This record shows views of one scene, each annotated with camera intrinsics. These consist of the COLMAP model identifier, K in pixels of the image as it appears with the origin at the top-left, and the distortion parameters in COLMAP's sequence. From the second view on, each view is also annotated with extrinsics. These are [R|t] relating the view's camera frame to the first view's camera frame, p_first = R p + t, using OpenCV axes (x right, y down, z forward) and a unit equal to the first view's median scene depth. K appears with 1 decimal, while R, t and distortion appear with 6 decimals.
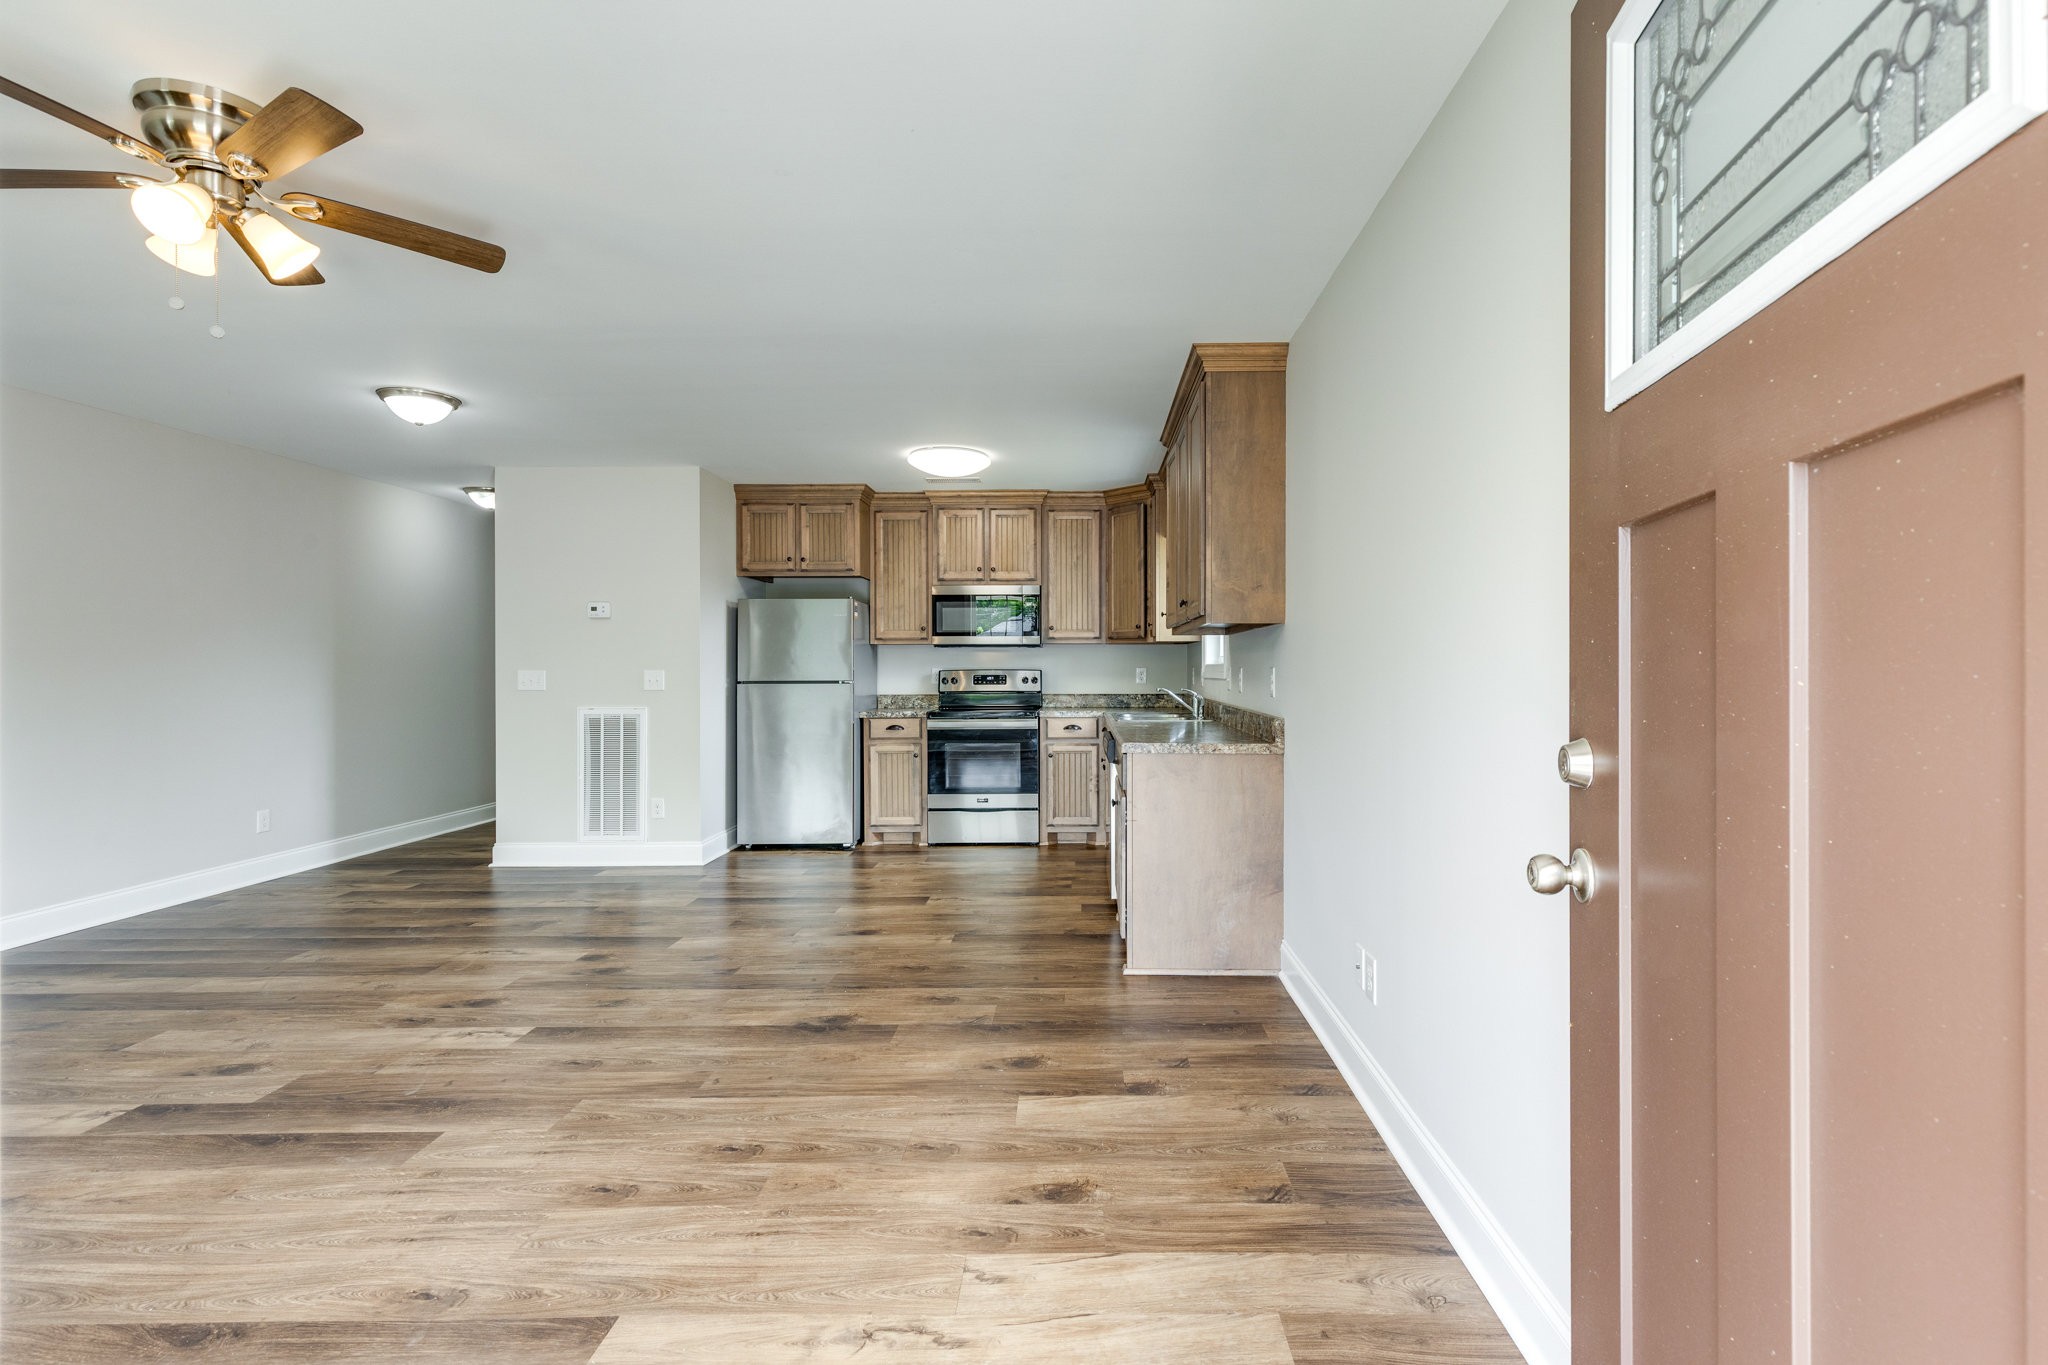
lens RADIAL K [[950.0, 0, 1083.7], [0, 950.0, 663.7], [0, 0, 1]] dist [0.001634, 0.000149]
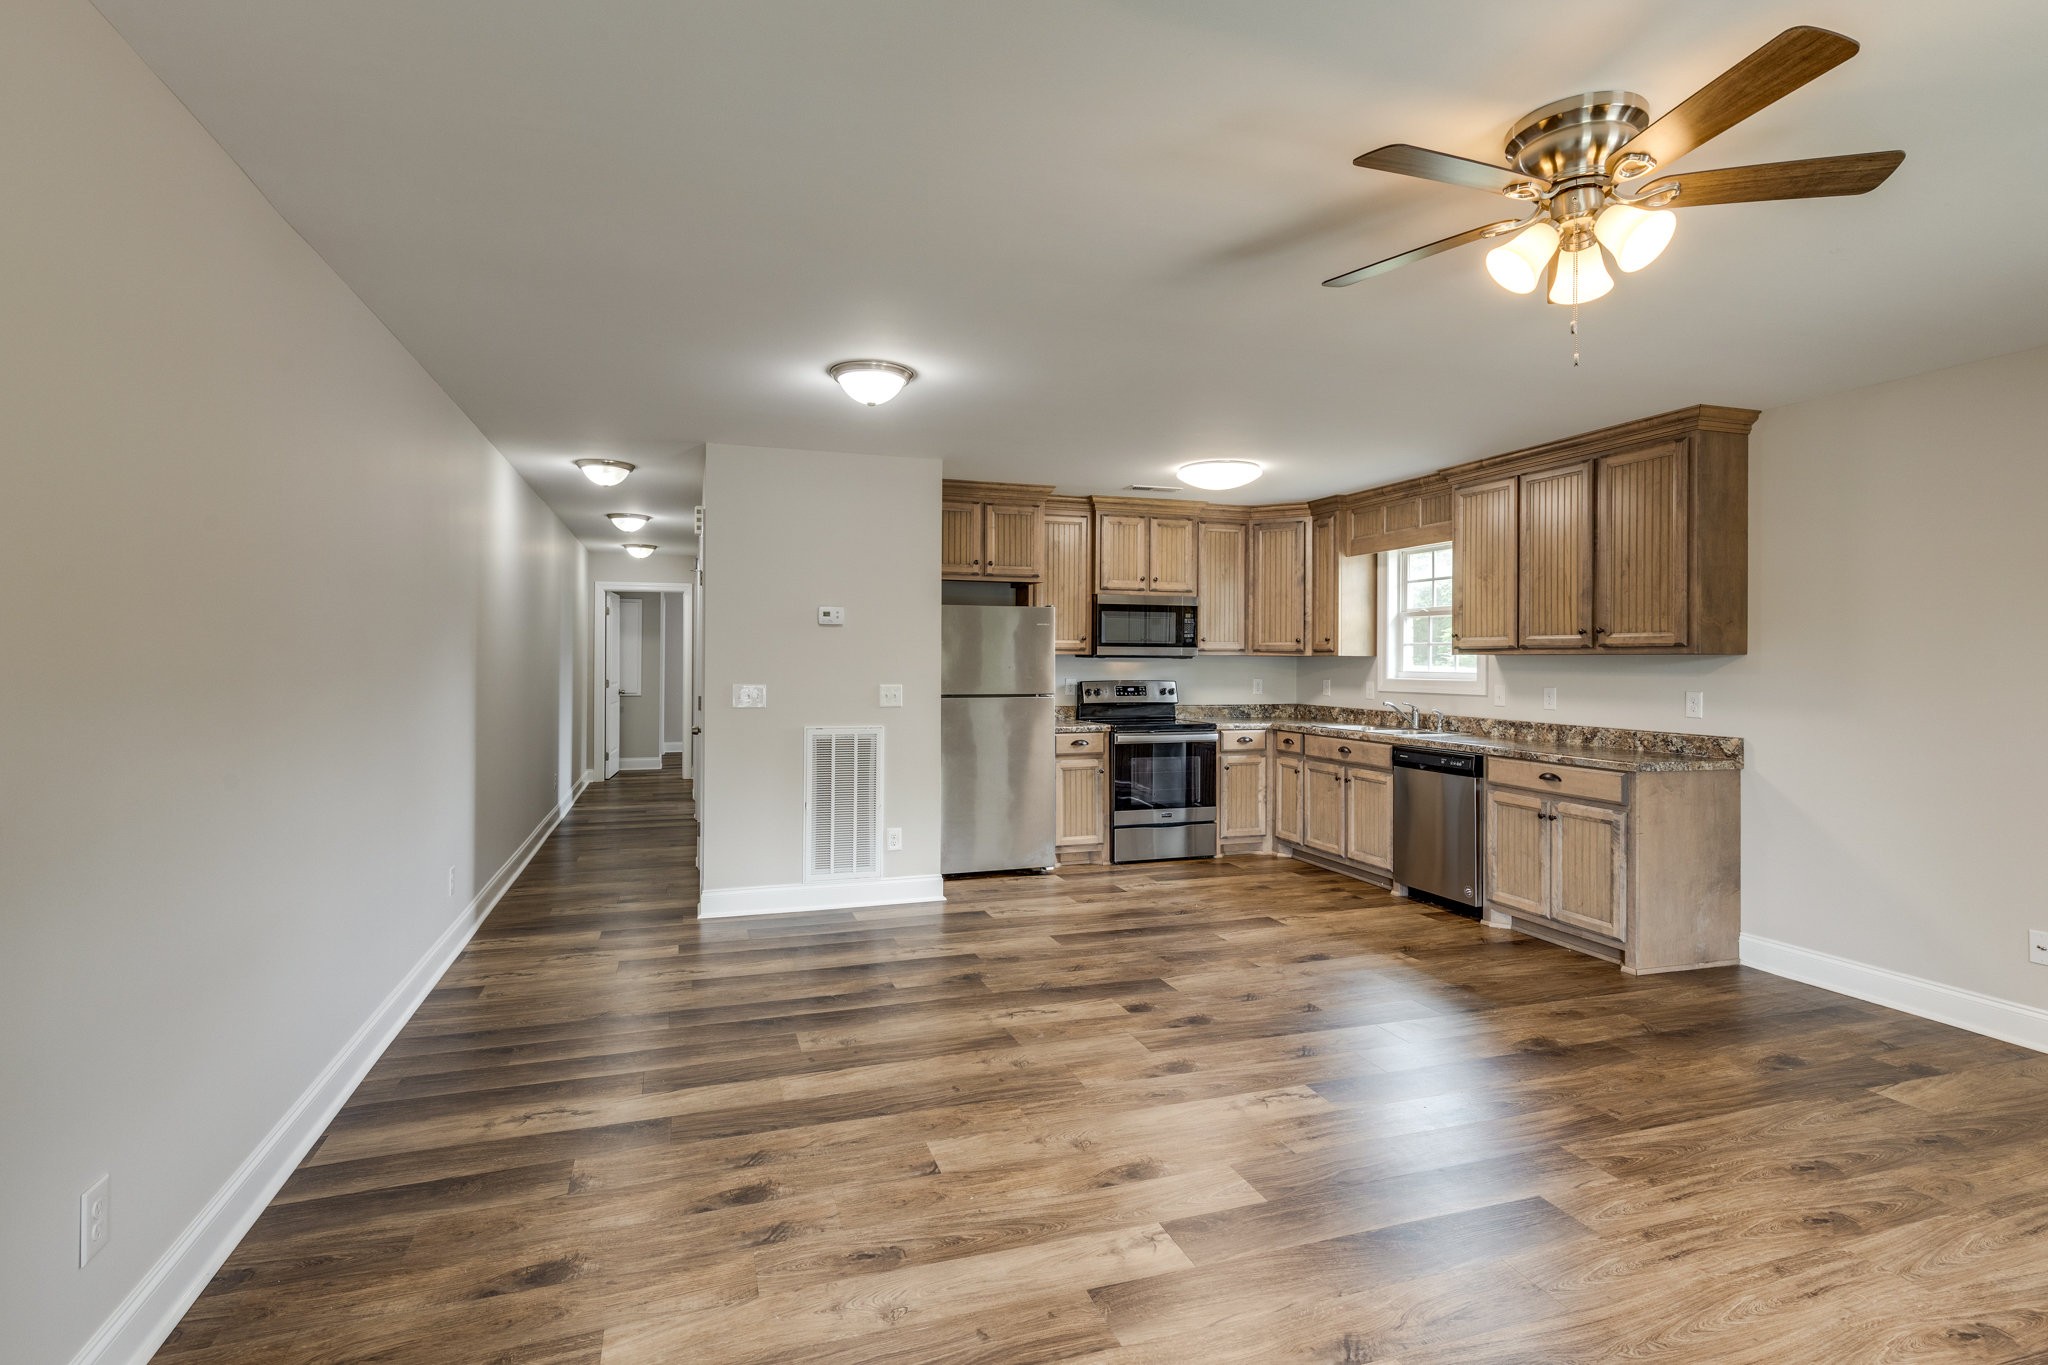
lens RADIAL K [[980.4, 0, 996.5], [0, 980.4, 650.7], [0, 0, 1]] dist [0.003638, -0.000803]
pose [[0.953946, 0.011577, 0.299753, -0.577938], [-0.009584, 0.999921, -0.008119, -0.016457], [-0.299824, 0.004872, 0.953982, 0.084754]]
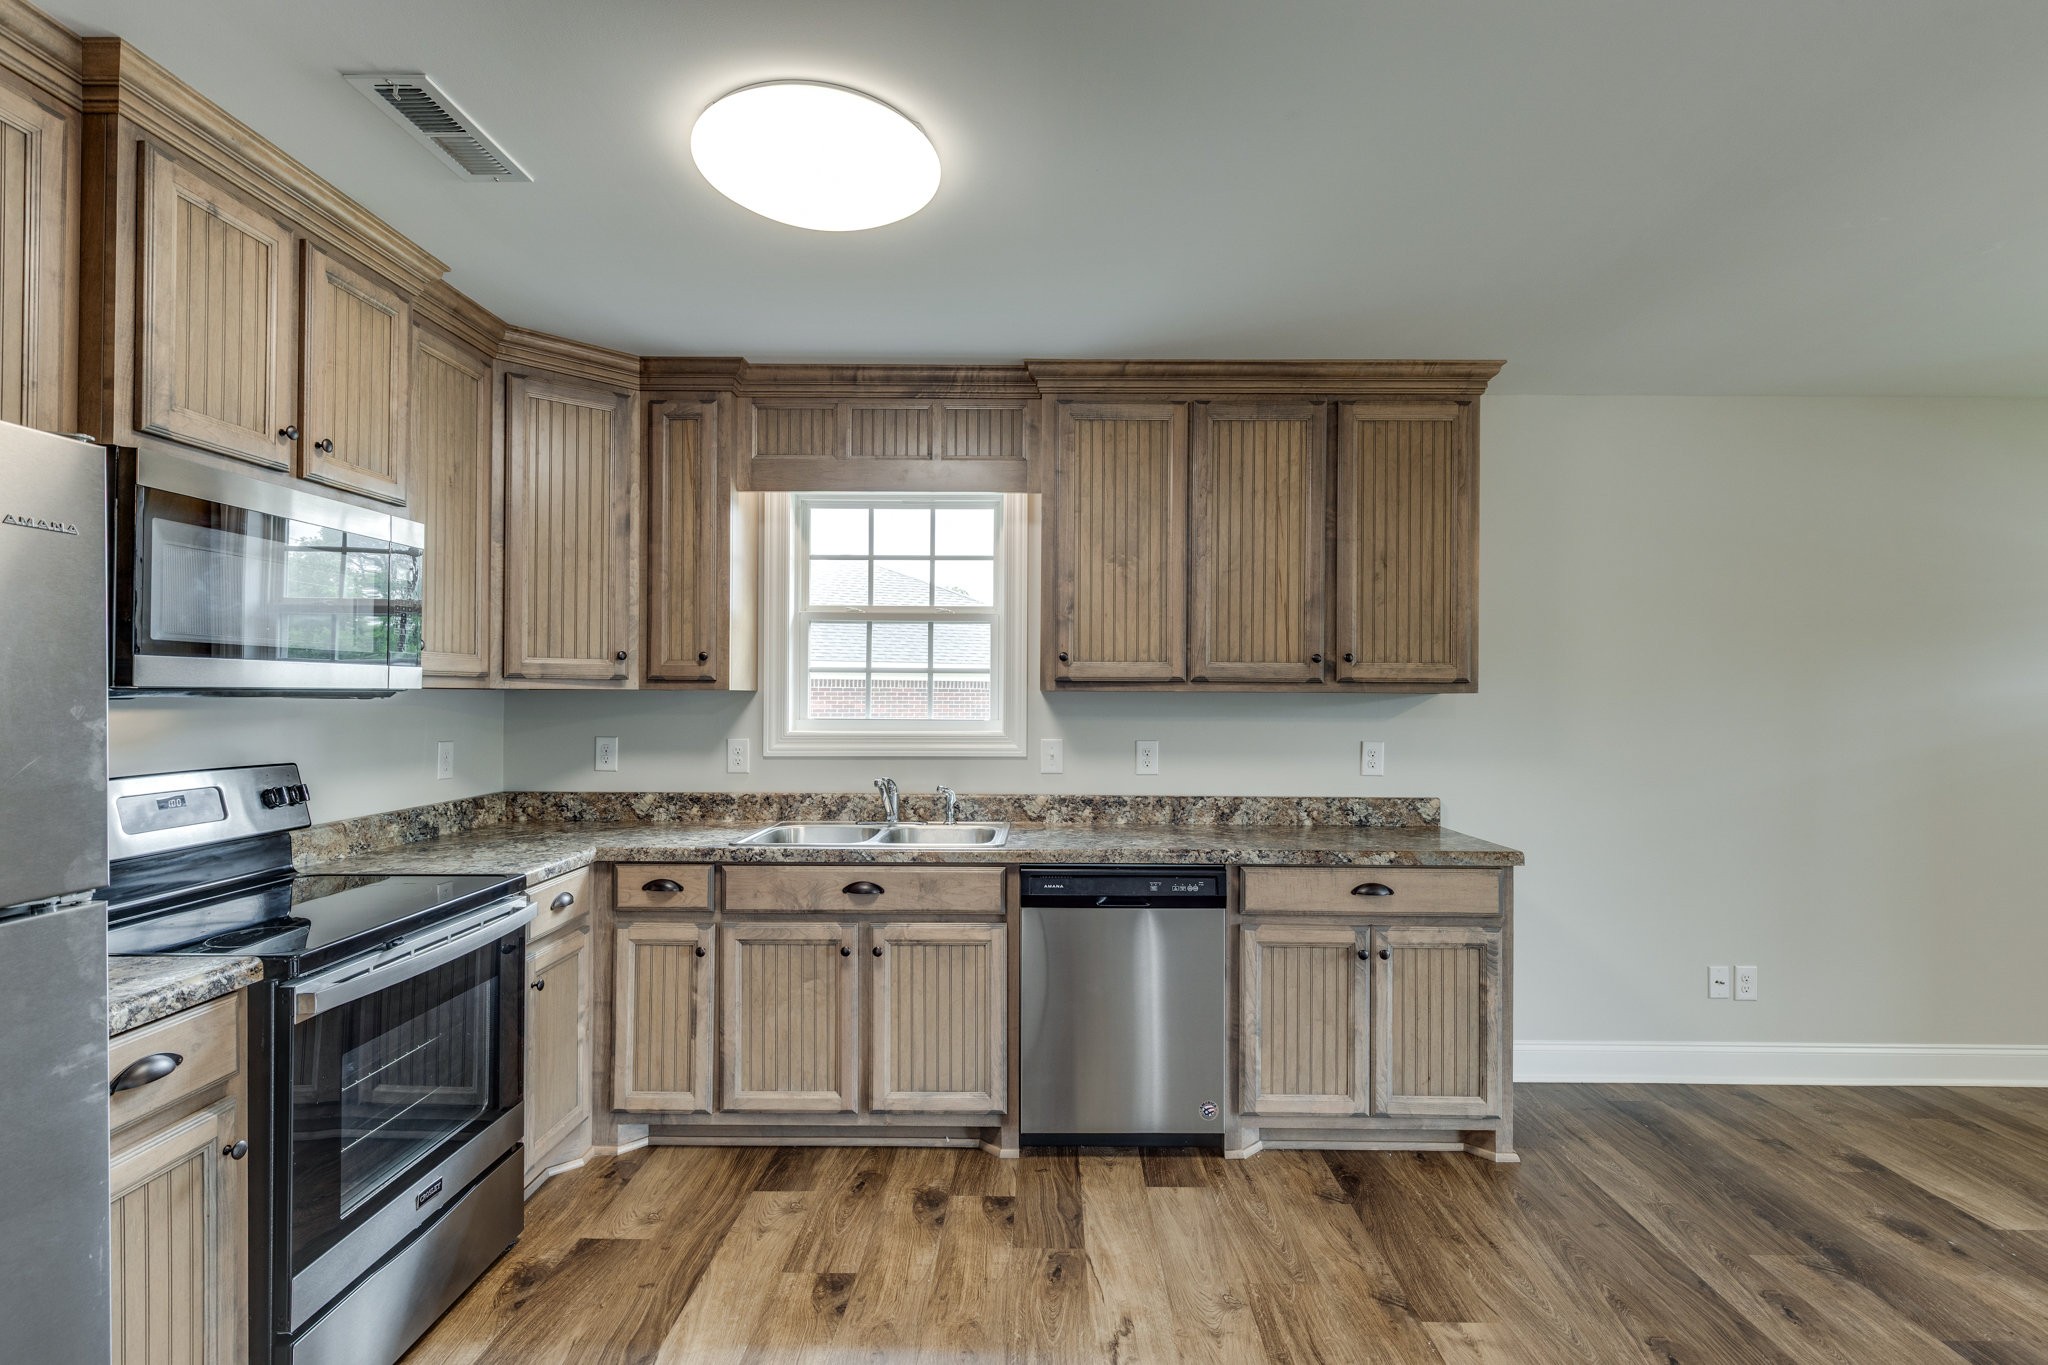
lens RADIAL K [[974.9, 0, 1039.0], [0, 974.9, 689.9], [0, 0, 1]] dist [0.000872, -0.000652]
pose [[0.011941, 0.006964, 0.999904, -0.423951], [-0.007822, 0.999946, -0.006871, -0.020836], [-0.999898, -0.007739, 0.011994, 0.795042]]
